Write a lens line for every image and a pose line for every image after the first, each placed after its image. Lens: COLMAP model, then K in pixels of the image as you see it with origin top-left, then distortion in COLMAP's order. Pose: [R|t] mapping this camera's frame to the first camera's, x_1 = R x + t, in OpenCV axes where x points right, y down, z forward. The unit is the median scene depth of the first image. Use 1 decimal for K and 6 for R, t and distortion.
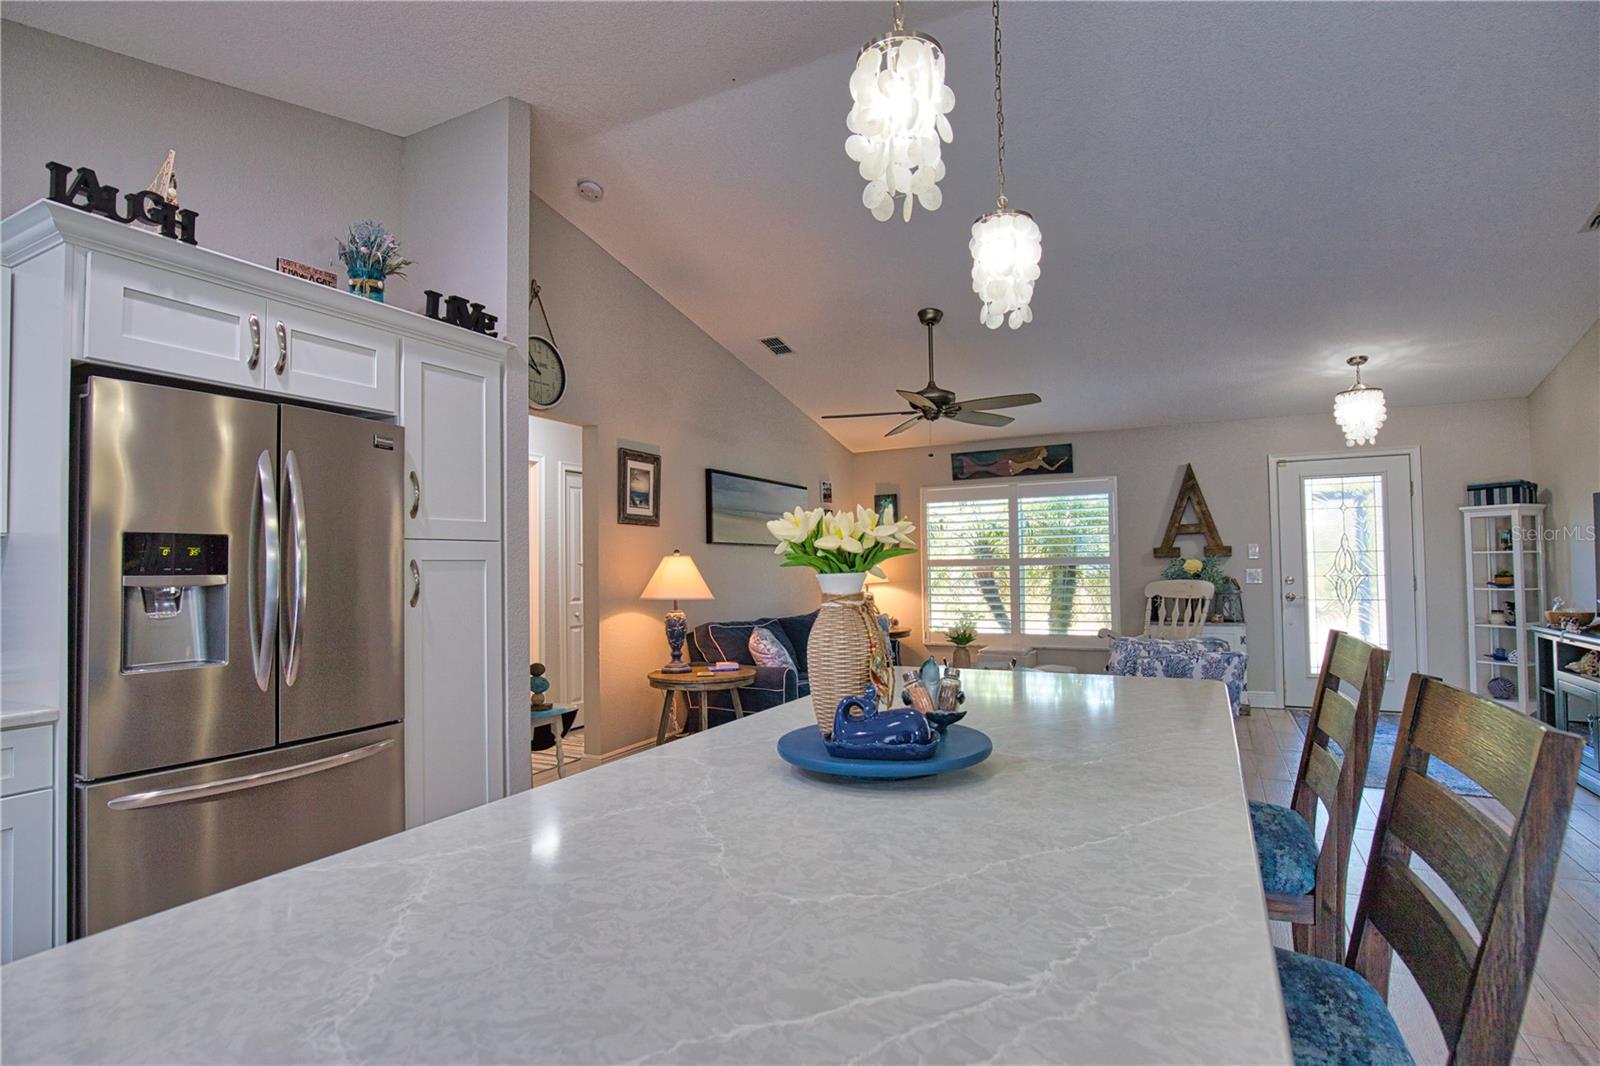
lens RADIAL K [[784.5, 0, 804.5], [0, 784.5, 542.8], [0, 0, 1]] dist [-0.030350, 0.006056]
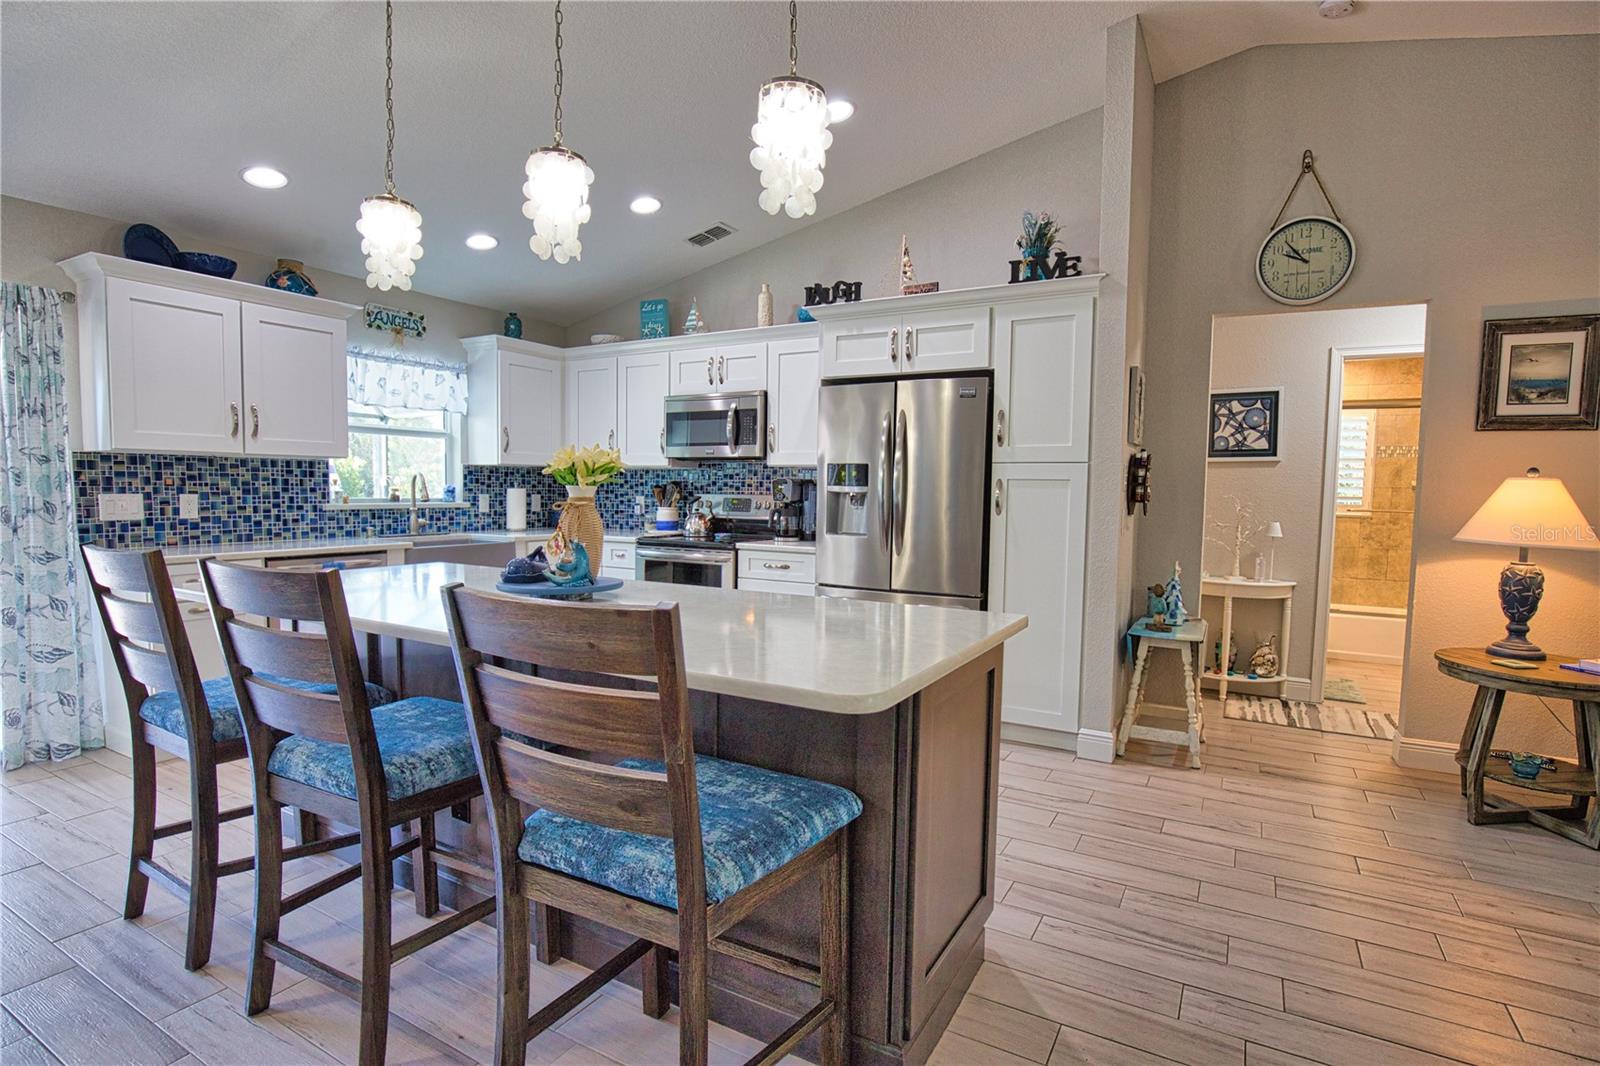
lens RADIAL K [[784.5, 0, 811.4], [0, 784.5, 539.5], [0, 0, 1]] dist [-0.030350, 0.006056]
pose [[-0.039246, 0.081143, -0.995930, 0.618529], [0.015873, 0.996622, 0.080573, 0.009484], [0.999104, -0.012646, -0.040401, 0.558362]]
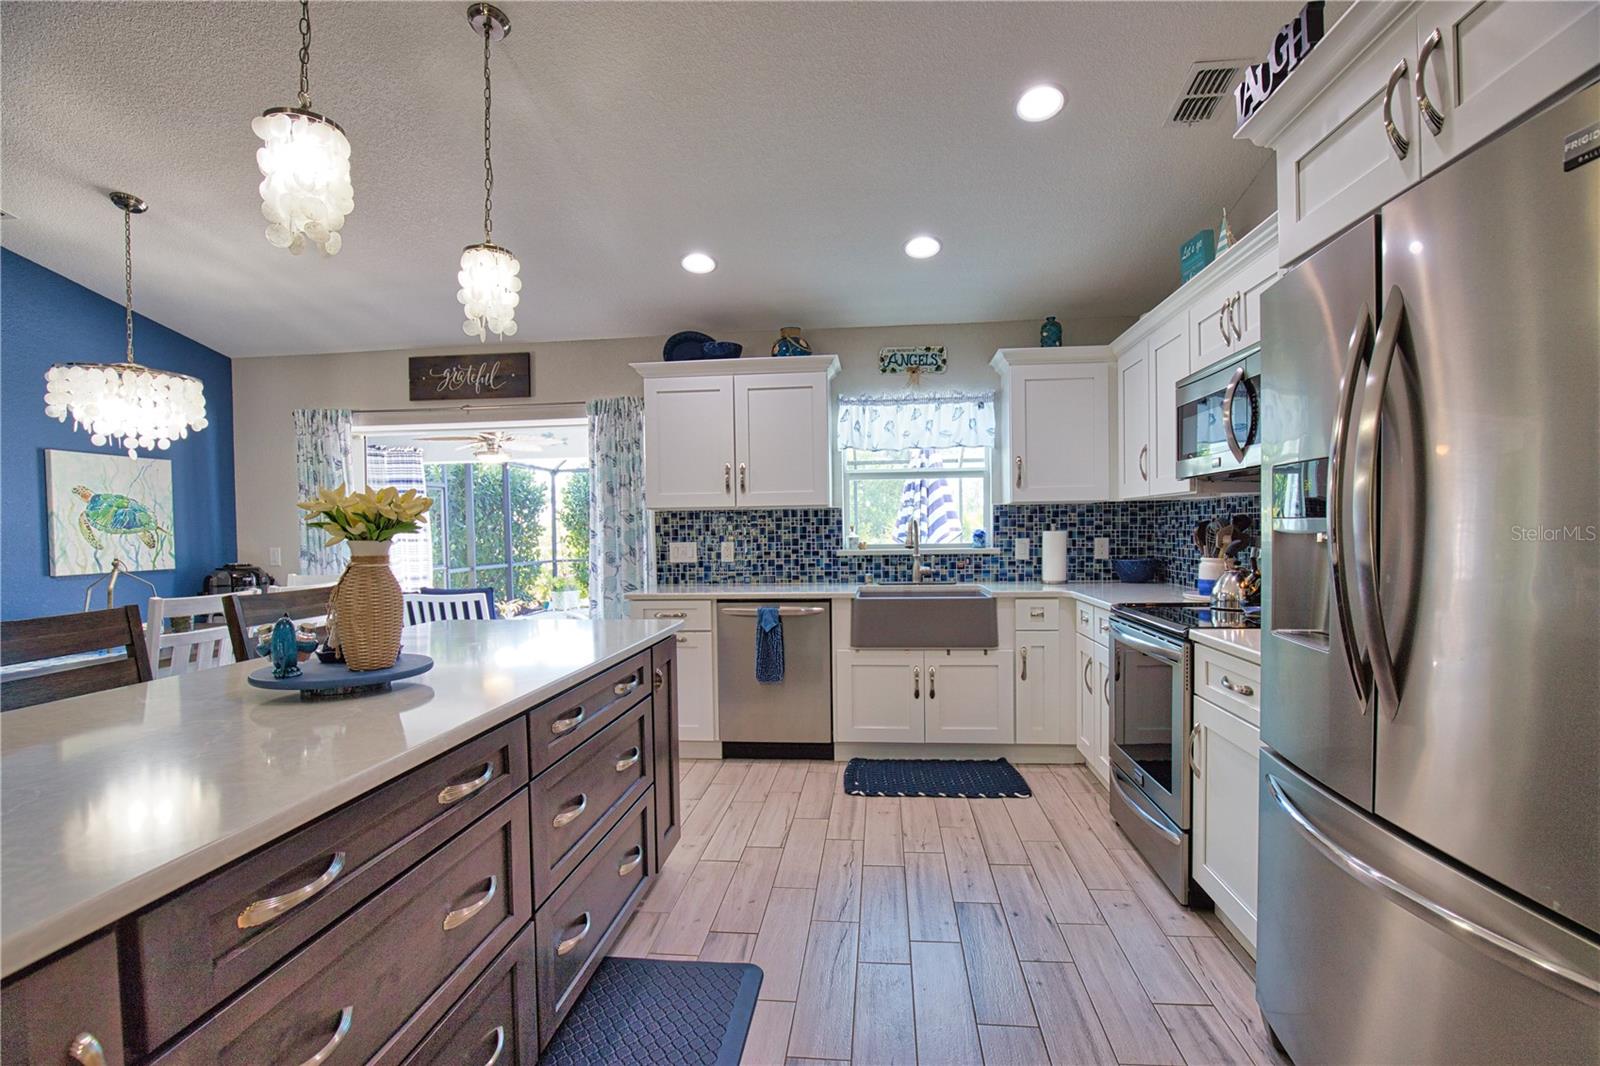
lens RADIAL K [[729.1, 0, 808.3], [0, 729.1, 542.4], [0, 0, 1]] dist [-0.034854, 0.005327]
pose [[-0.929516, 0.037845, -0.366835, -0.064708], [0.041151, 0.999152, -0.001193, 0.026396], [0.366479, -0.016204, -0.930285, 0.832251]]
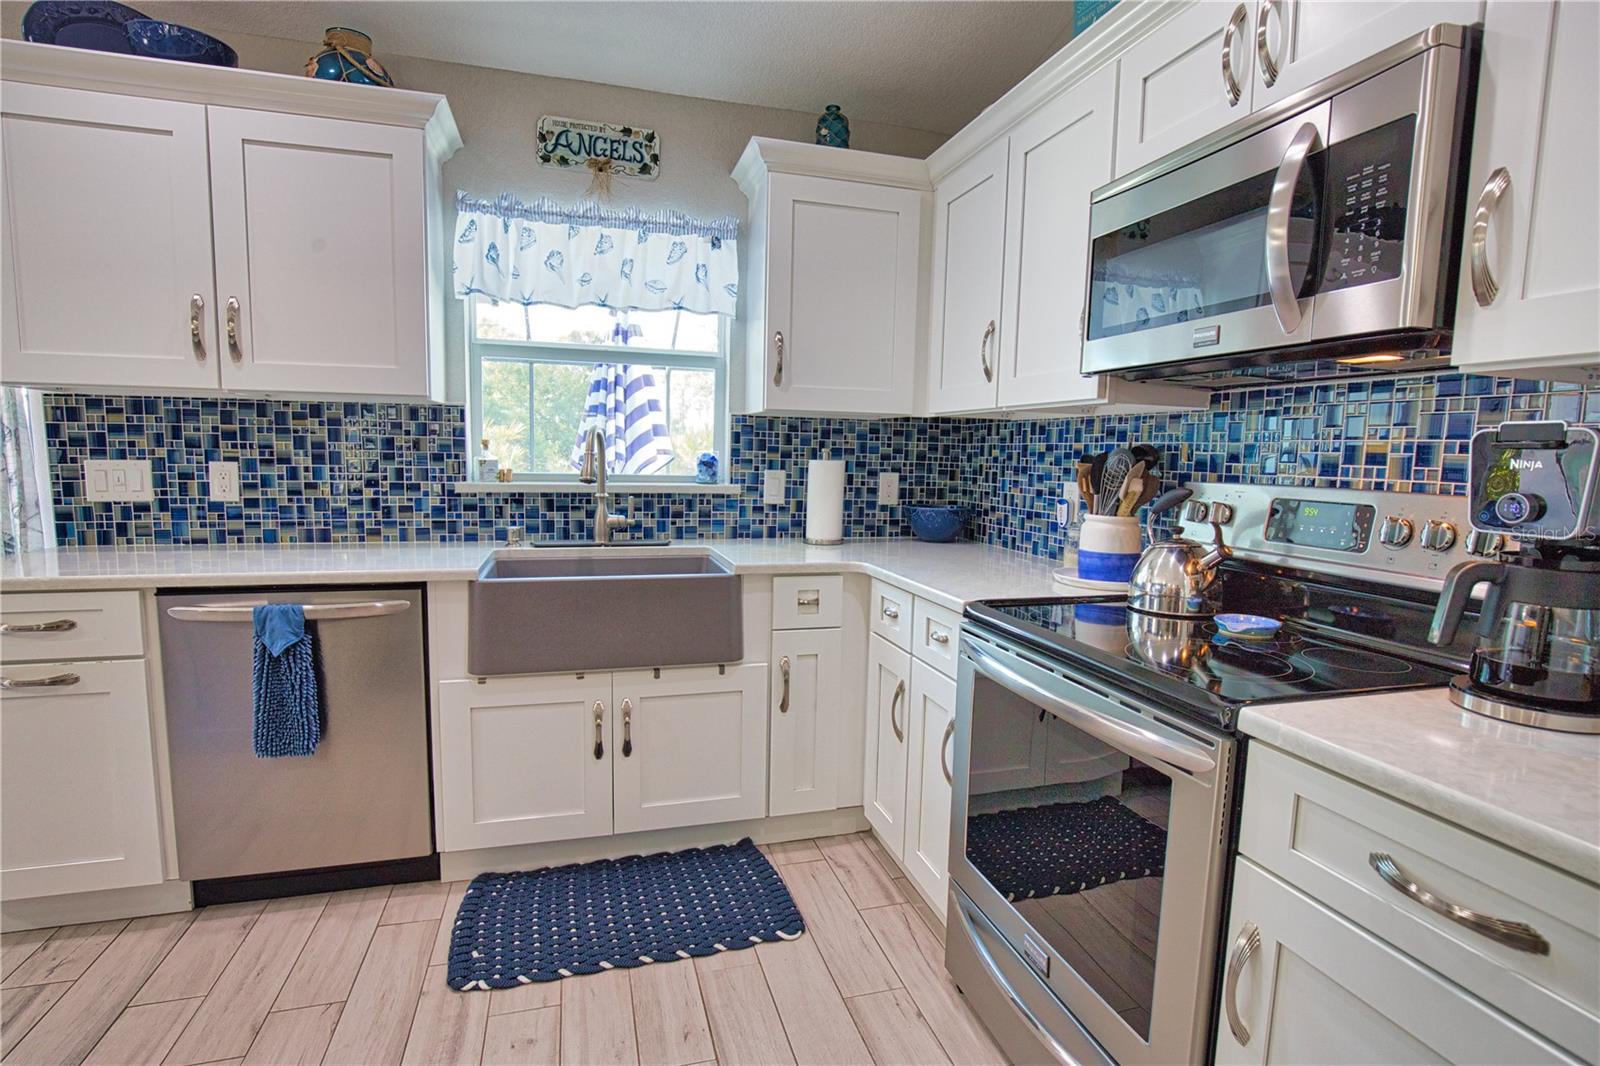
lens RADIAL K [[784.5, 0, 810.4], [0, 784.5, 540.2], [0, 0, 1]] dist [-0.030350, 0.006056]
pose [[-0.720306, 0.077999, -0.689258, -0.280657], [0.009404, 0.994665, 0.102732, 0.022222], [0.693593, 0.067516, -0.717196, 0.480683]]
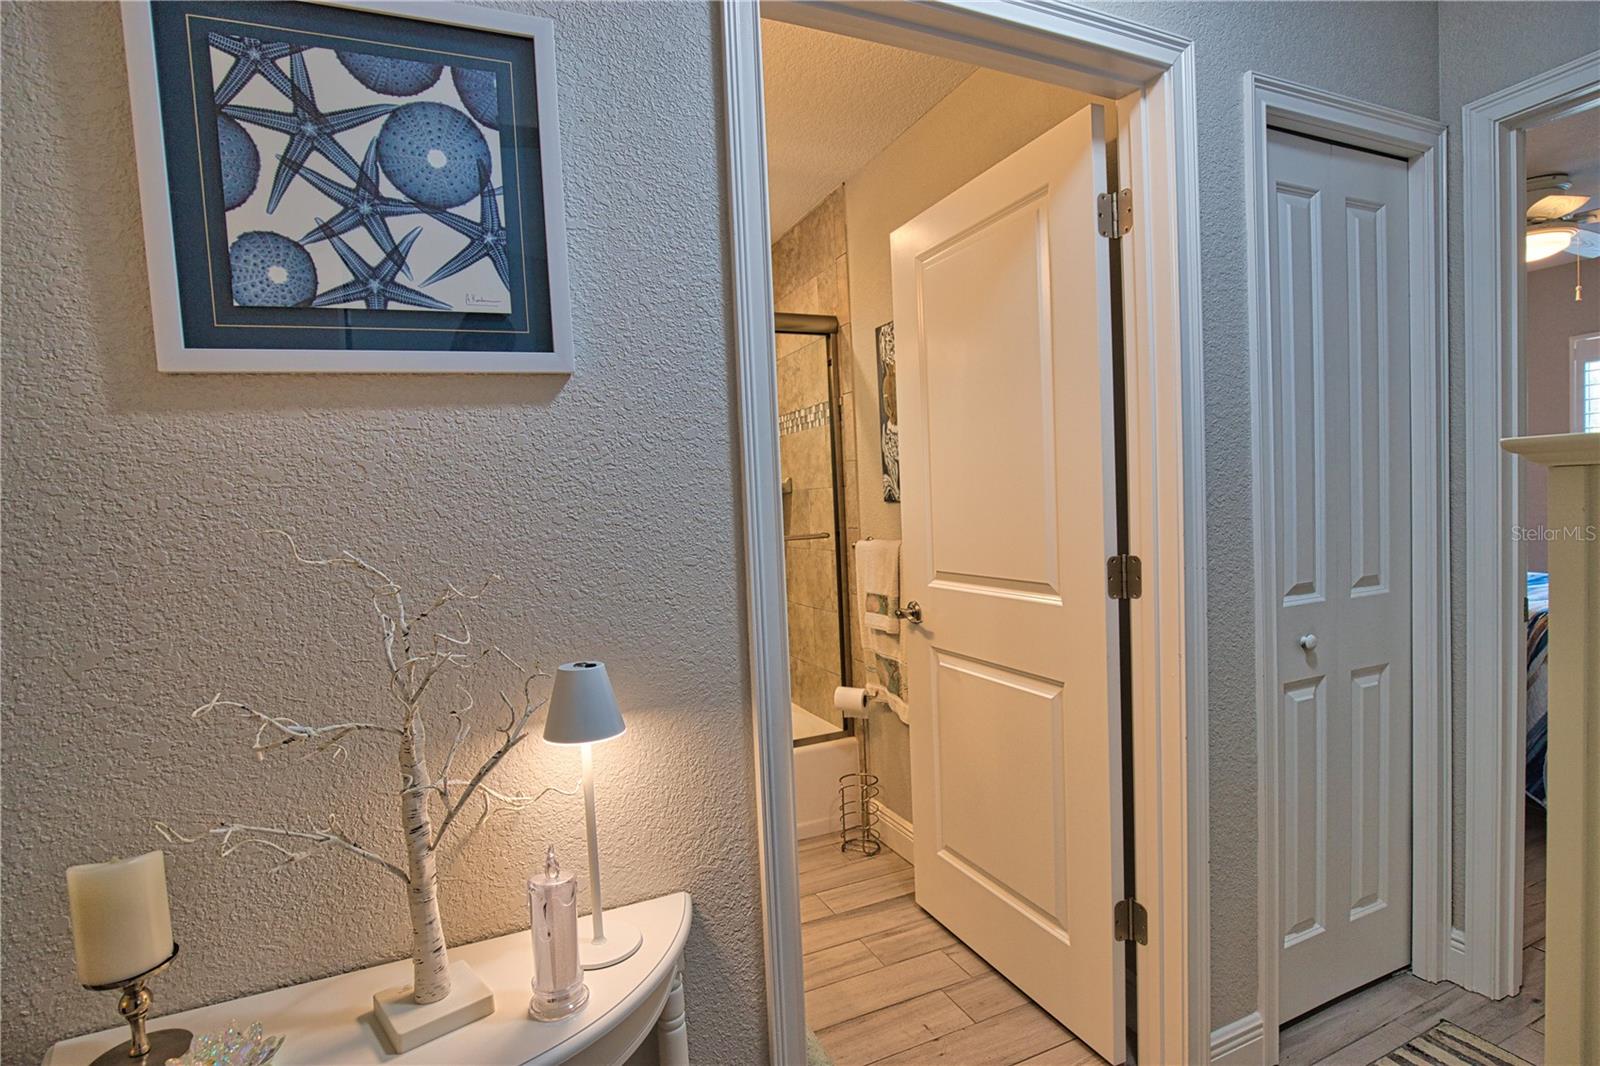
lens RADIAL K [[784.5, 0, 802.2], [0, 784.5, 536.0], [0, 0, 1]] dist [-0.030350, 0.006056]
pose [[0.773990, 0.008334, -0.633143, -0.416150], [0.052564, 0.995616, 0.077363, 0.035308], [0.631012, -0.093159, 0.770159, 1.092933]]
